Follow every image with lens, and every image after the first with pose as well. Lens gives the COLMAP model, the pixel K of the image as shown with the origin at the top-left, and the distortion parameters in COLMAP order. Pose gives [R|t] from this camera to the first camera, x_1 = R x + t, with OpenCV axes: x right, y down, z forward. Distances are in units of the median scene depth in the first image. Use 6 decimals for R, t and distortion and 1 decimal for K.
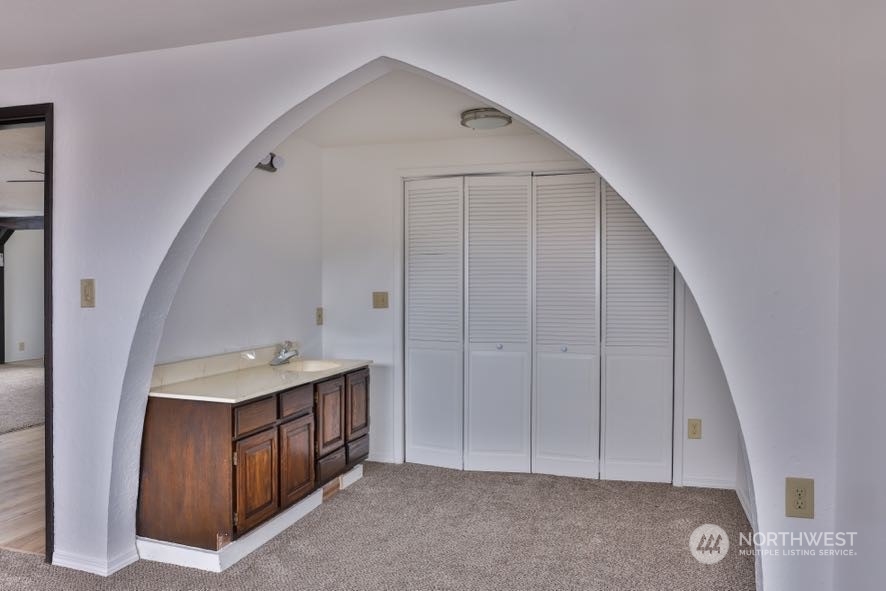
lens RADIAL K [[647.8, 0, 442.7], [0, 647.8, 292.0], [0, 0, 1]] dist [-0.101792, 0.060206]
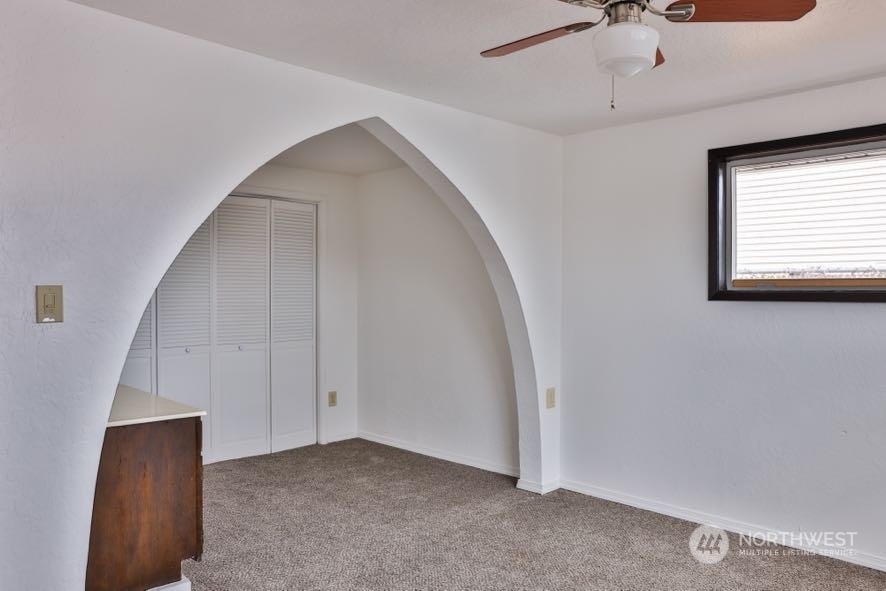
lens RADIAL K [[661.9, 0, 440.6], [0, 661.9, 294.0], [0, 0, 1]] dist [-0.021939, 0.057207]
pose [[0.476066, -0.006231, 0.879388, -0.867641], [0.002534, 0.999980, 0.005714, -0.014595], [-0.879406, -0.000492, 0.476072, 0.165501]]
